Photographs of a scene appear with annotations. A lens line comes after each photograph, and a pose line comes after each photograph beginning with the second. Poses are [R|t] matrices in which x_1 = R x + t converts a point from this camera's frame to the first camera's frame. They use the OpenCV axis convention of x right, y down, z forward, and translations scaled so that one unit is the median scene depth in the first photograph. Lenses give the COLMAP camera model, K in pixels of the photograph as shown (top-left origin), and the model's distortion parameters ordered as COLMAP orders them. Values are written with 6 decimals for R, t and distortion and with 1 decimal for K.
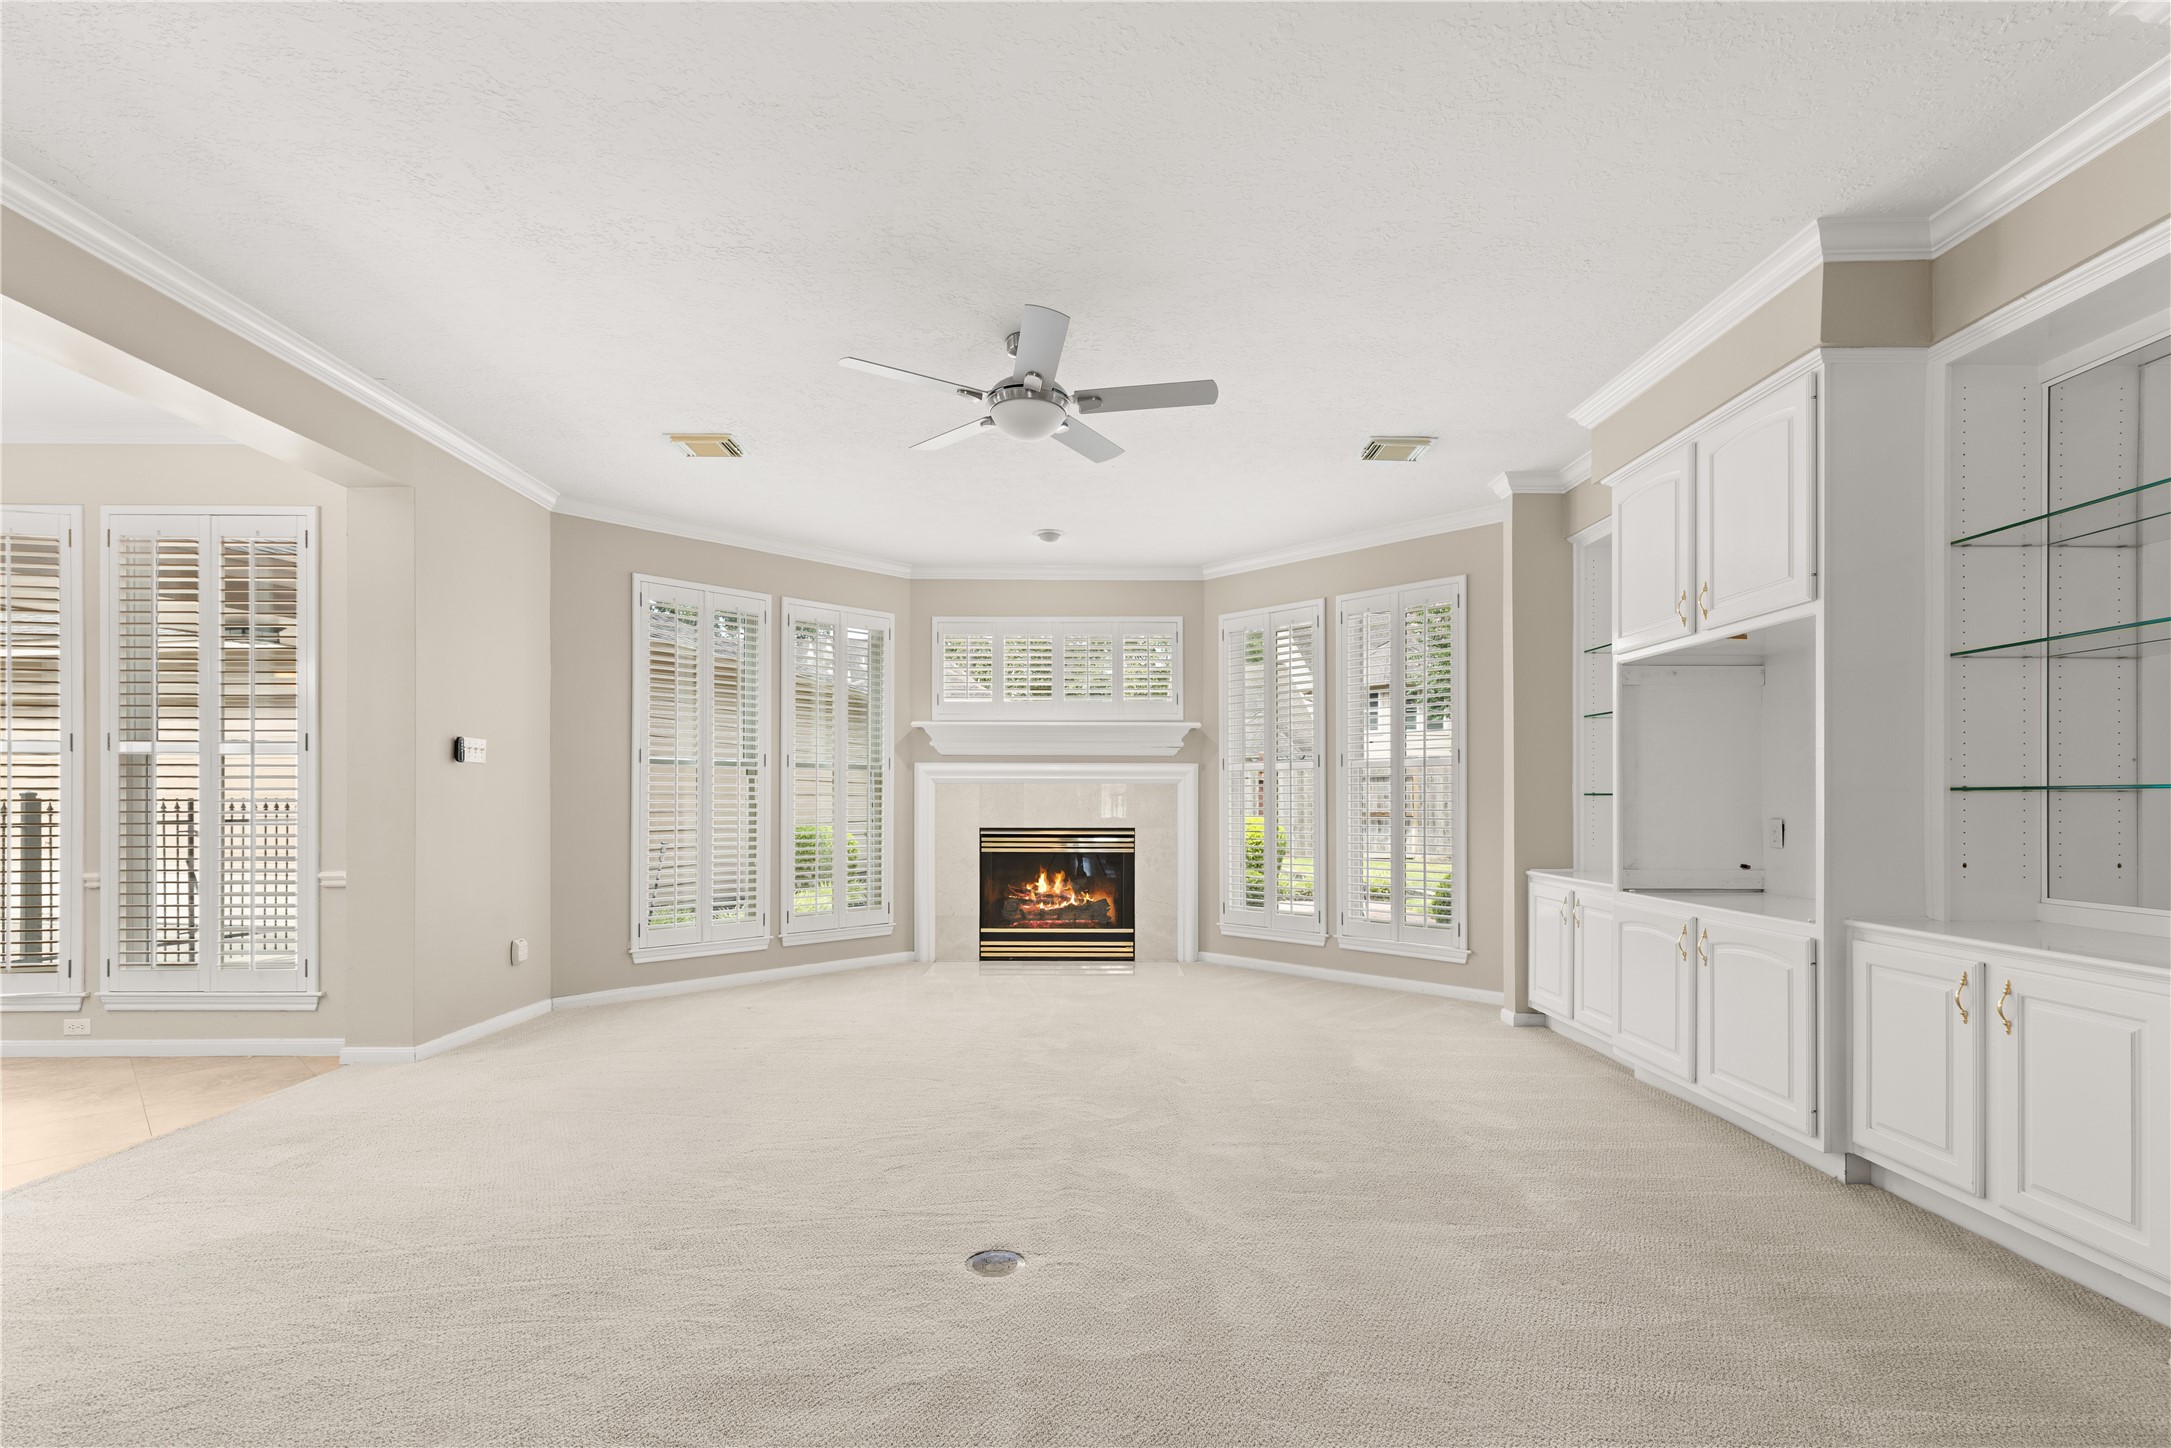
lens RADIAL K [[1022.7, 0, 1075.0], [0, 1022.7, 792.0], [0, 0, 1]] dist [-0.000403, -0.000187]
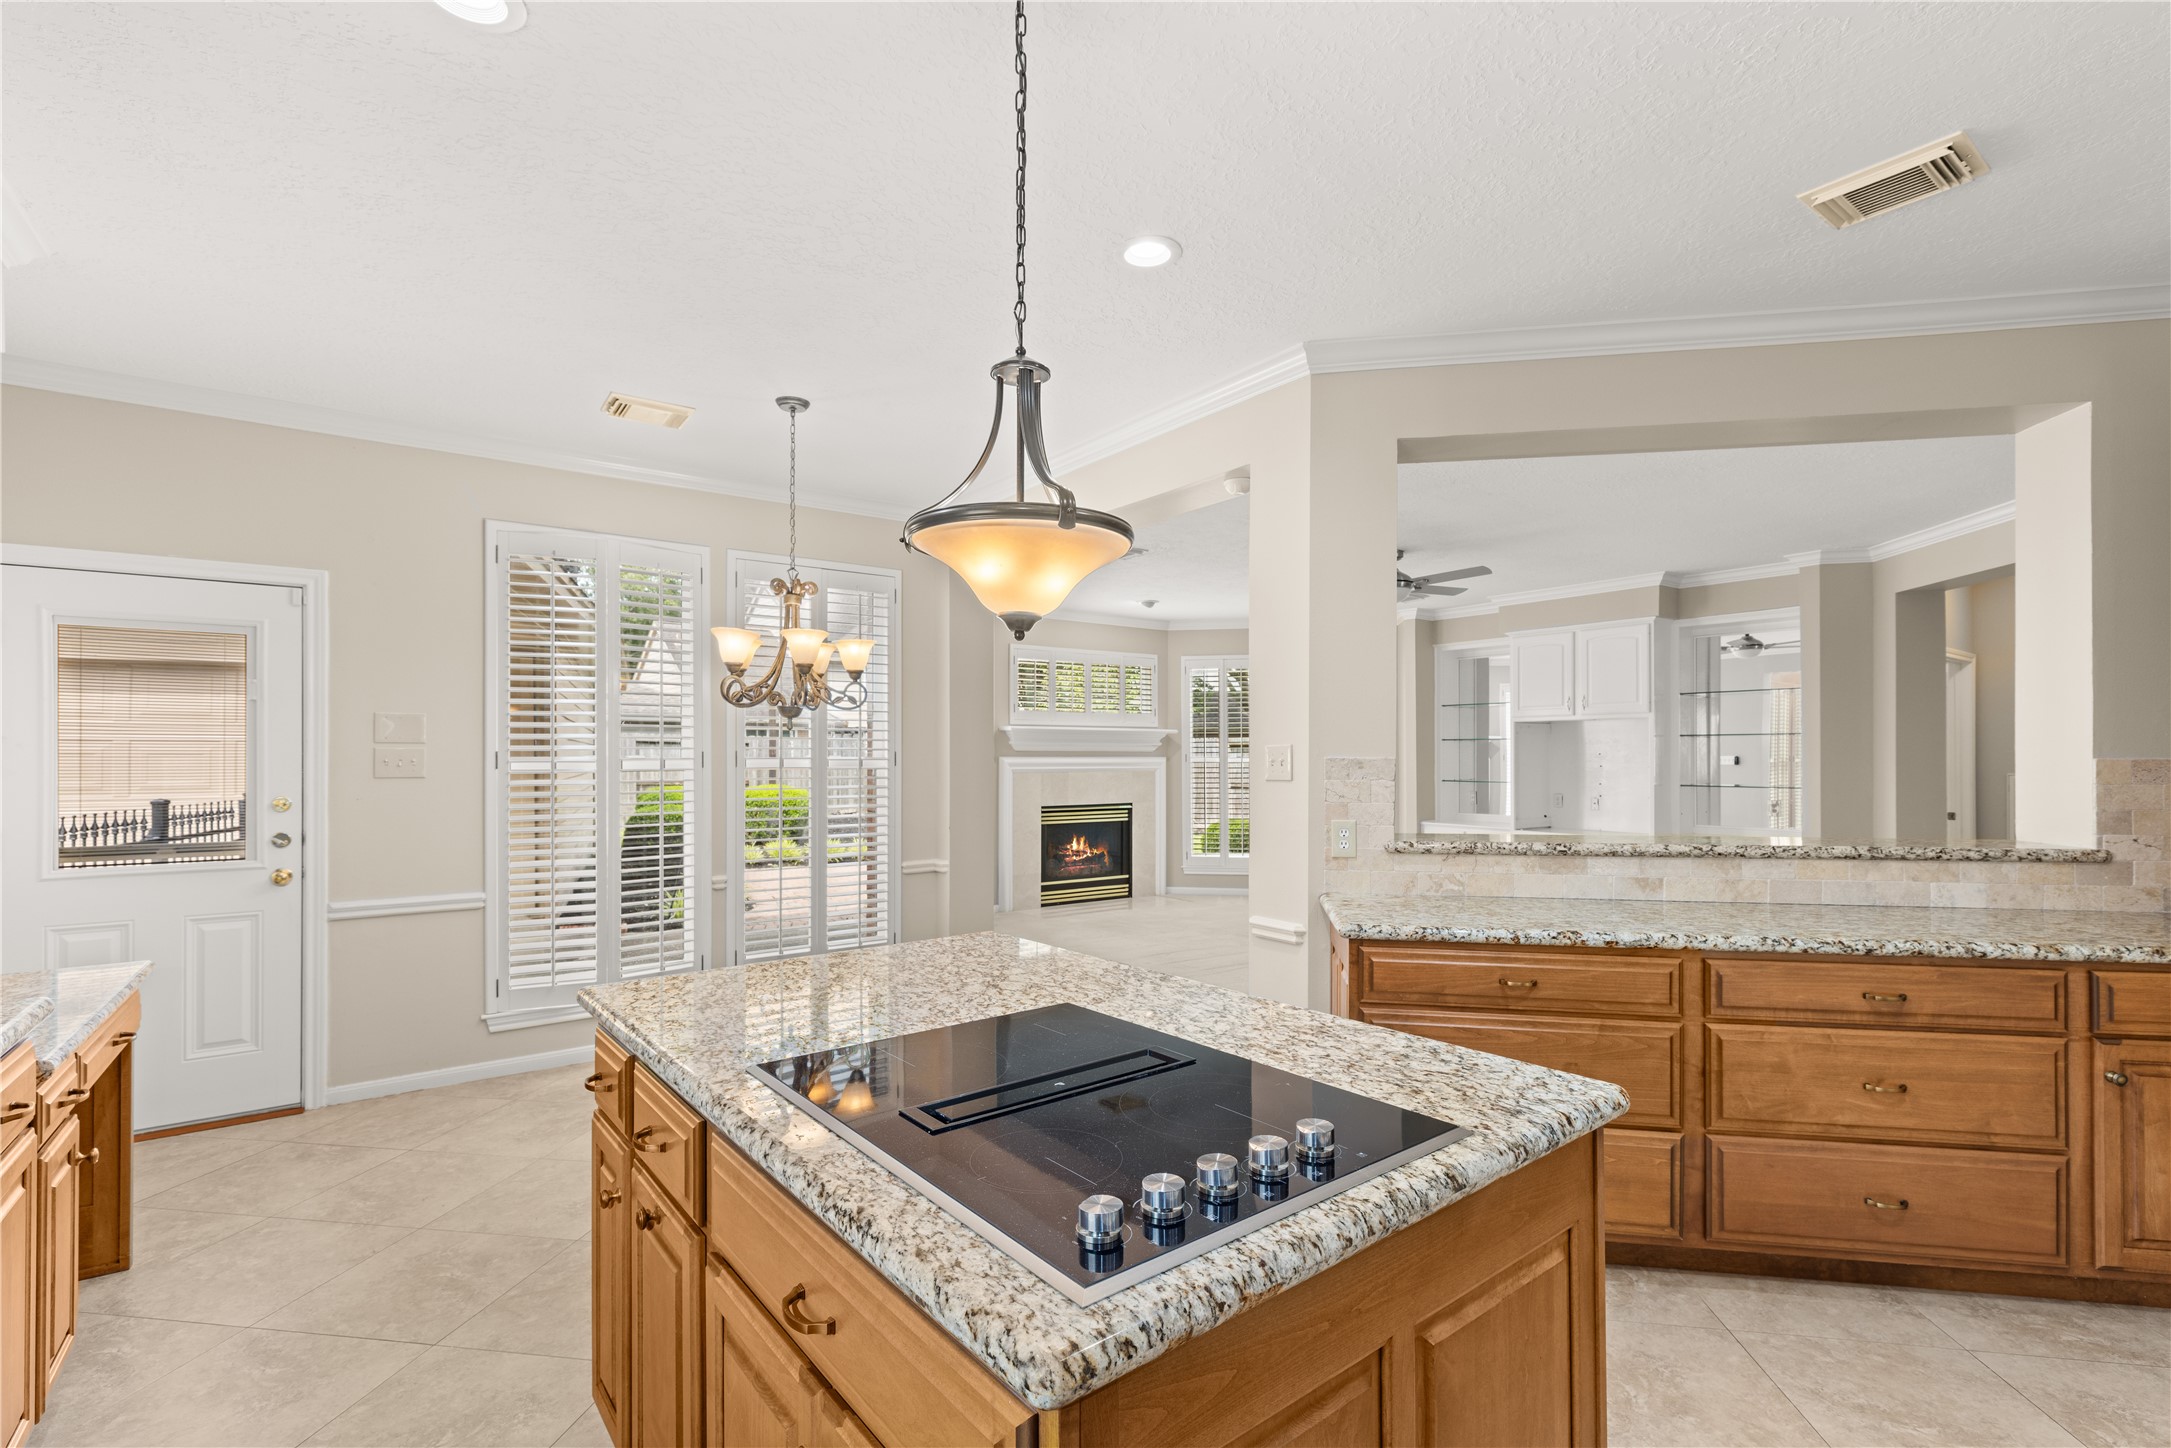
lens RADIAL K [[1022.3, 0, 1085.3], [0, 1022.3, 747.5], [0, 0, 1]] dist [0.000927, -0.000008]
pose [[0.802326, 0.003068, 0.596878, -0.854796], [-0.002339, 0.999995, -0.001997, -0.039358], [-0.596881, 0.000206, 0.802329, -0.094241]]
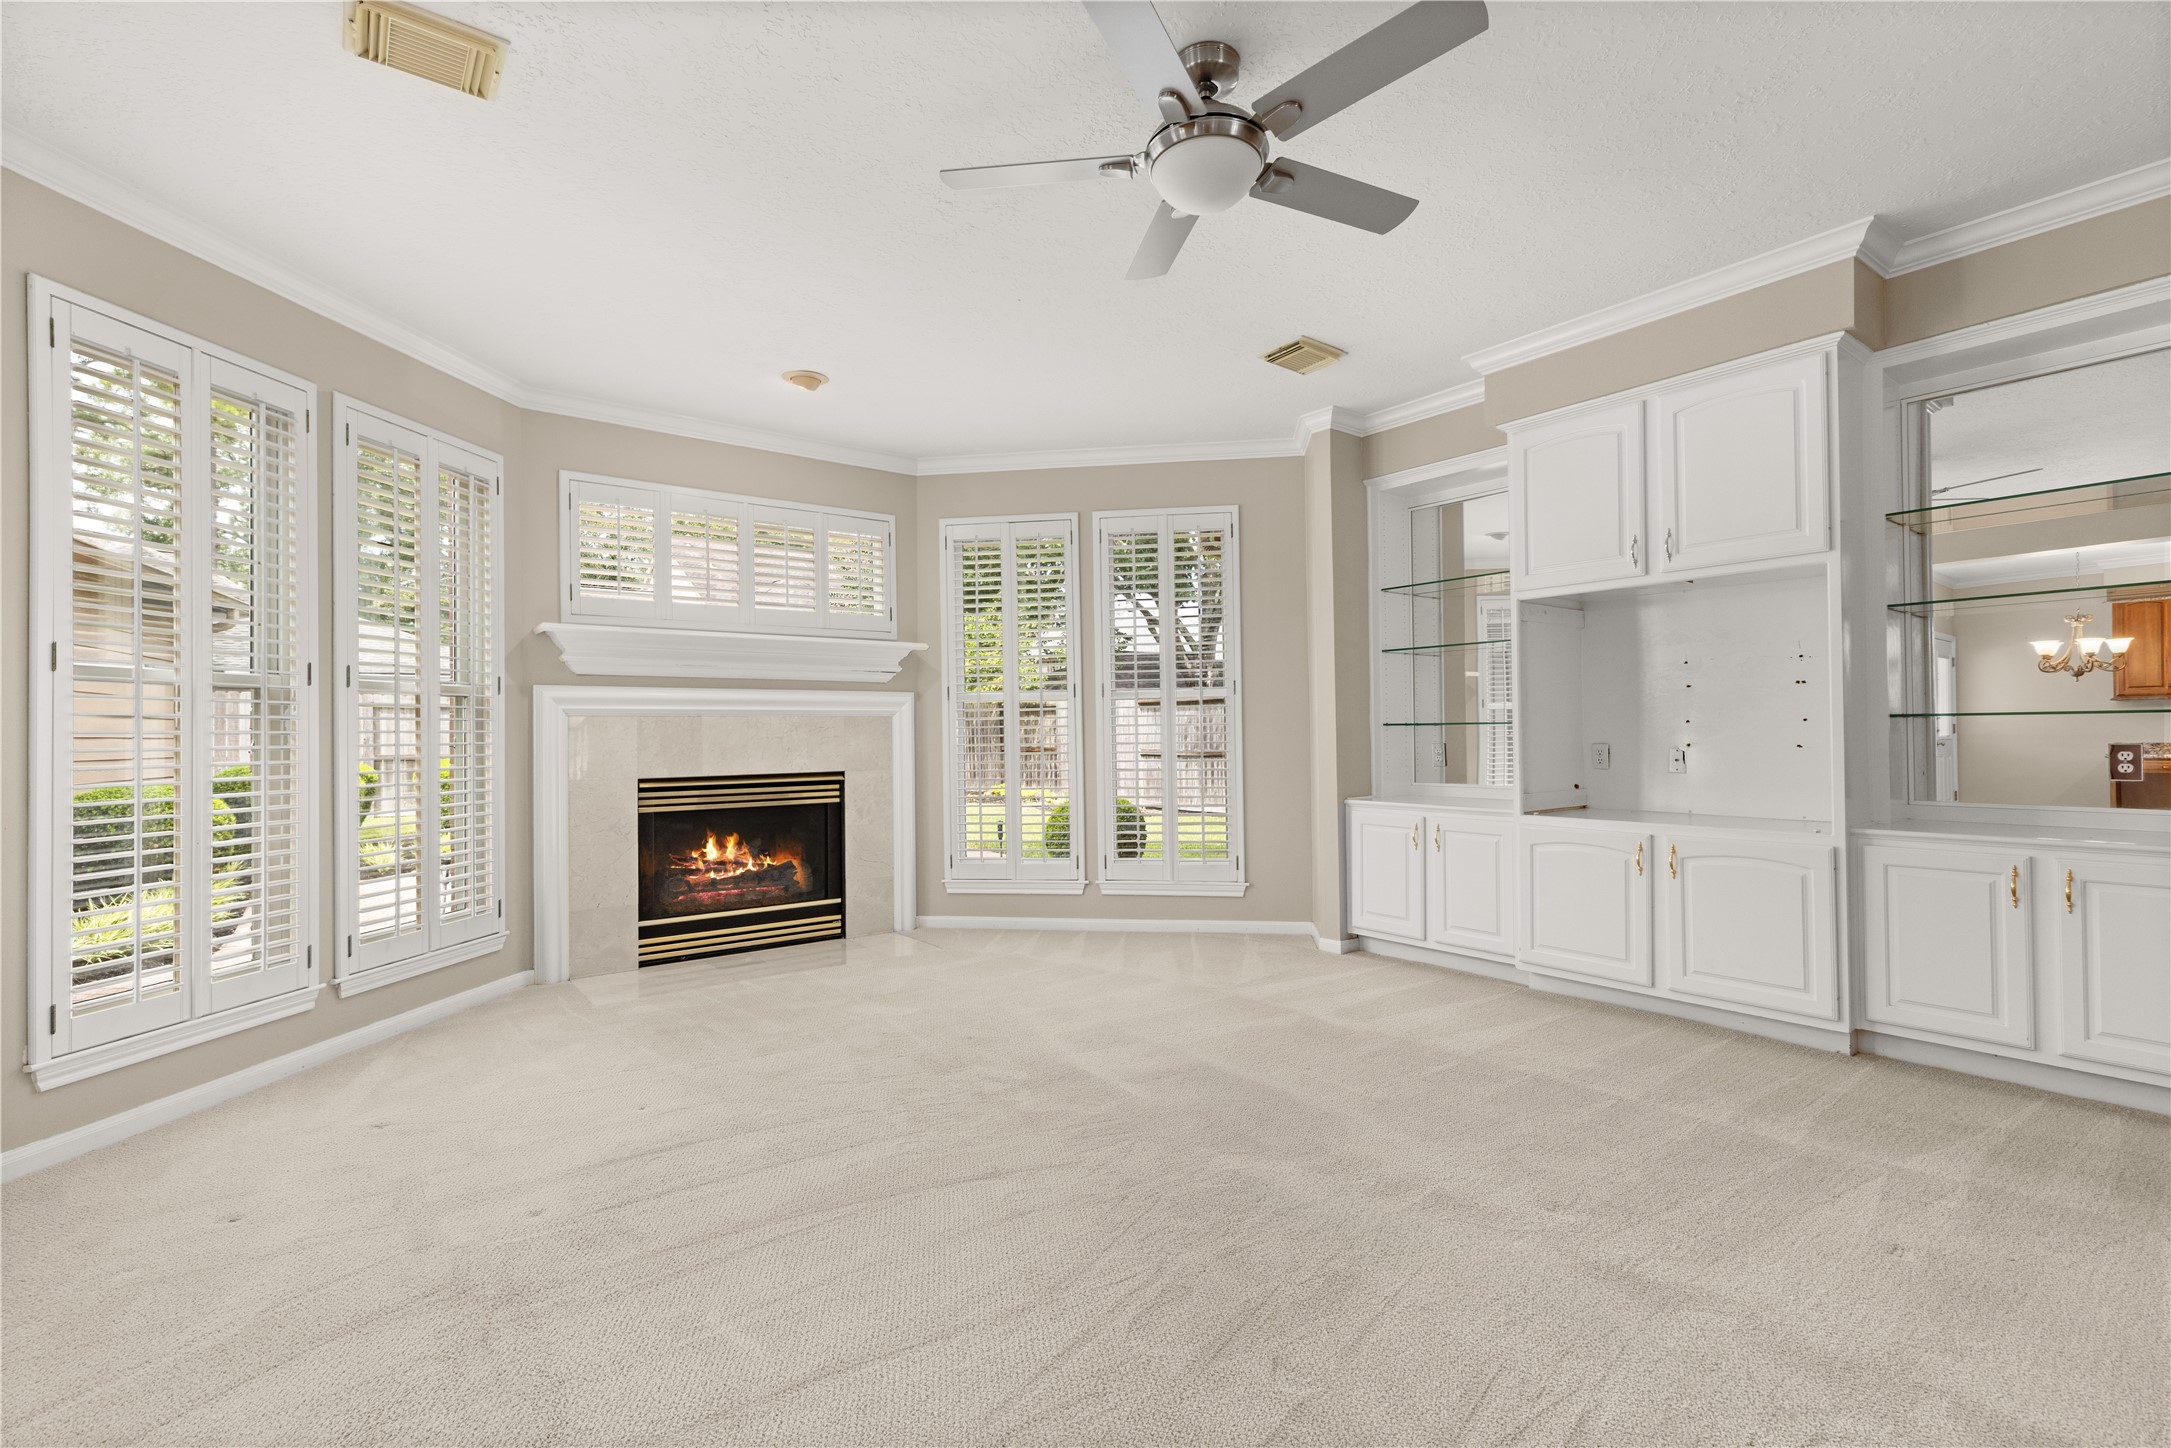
lens RADIAL K [[984.9, 0, 1085.5], [0, 984.9, 724.0], [0, 0, 1]] dist [0.004419, 0.000124]
pose [[0.793081, -0.005239, 0.609094, -0.268322], [0.007836, 0.999968, -0.001603, 0.000359], [-0.609066, 0.006044, 0.793097, 0.277584]]
